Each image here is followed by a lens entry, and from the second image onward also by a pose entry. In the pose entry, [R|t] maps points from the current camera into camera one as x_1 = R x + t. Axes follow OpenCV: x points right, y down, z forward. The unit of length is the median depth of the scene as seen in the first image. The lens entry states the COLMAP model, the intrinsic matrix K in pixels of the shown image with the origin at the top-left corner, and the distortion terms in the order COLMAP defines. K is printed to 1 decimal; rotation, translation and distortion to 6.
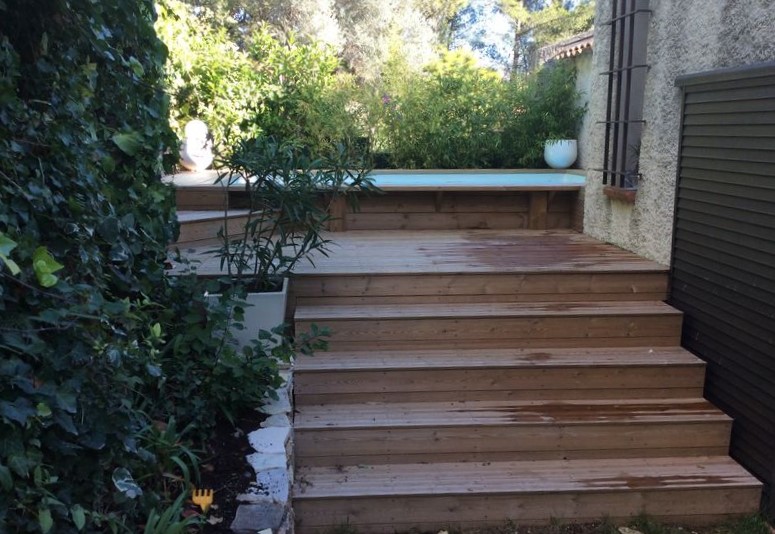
lens RADIAL K [[720.6, 0, 380.7], [0, 720.6, 230.0], [0, 0, 1]] dist [0.124519, 0.000000]
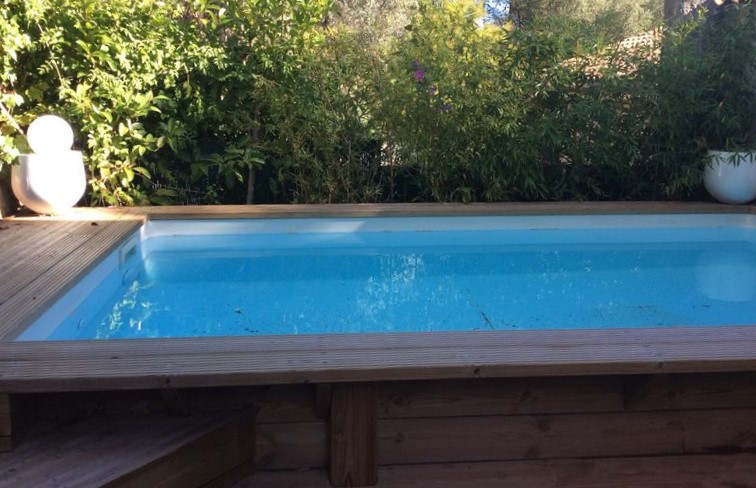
lens RADIAL K [[741.5, 0, 381.0], [0, 741.5, 197.4], [0, 0, 1]] dist [0.060393, 0.000000]
pose [[0.999265, 0.001060, 0.038327, -0.041539], [-0.001515, 0.999929, 0.011830, -0.095782], [-0.038312, -0.011879, 0.999195, 0.448699]]
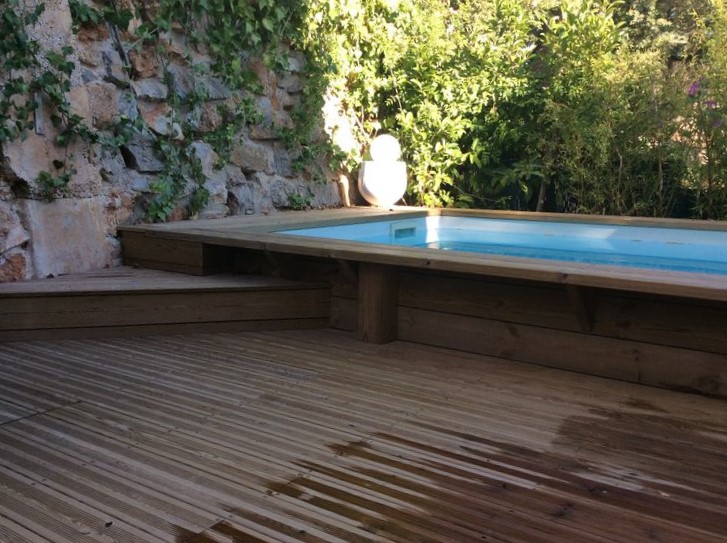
lens RADIAL K [[719.8, 0, 362.6], [0, 719.8, 274.0], [0, 0, 1]] dist [0.086011, 0.000000]
pose [[0.780310, 0.104189, -0.616652, 0.163387], [-0.095572, 0.994309, 0.047062, -0.045811], [0.618047, 0.022212, 0.785828, 0.423046]]
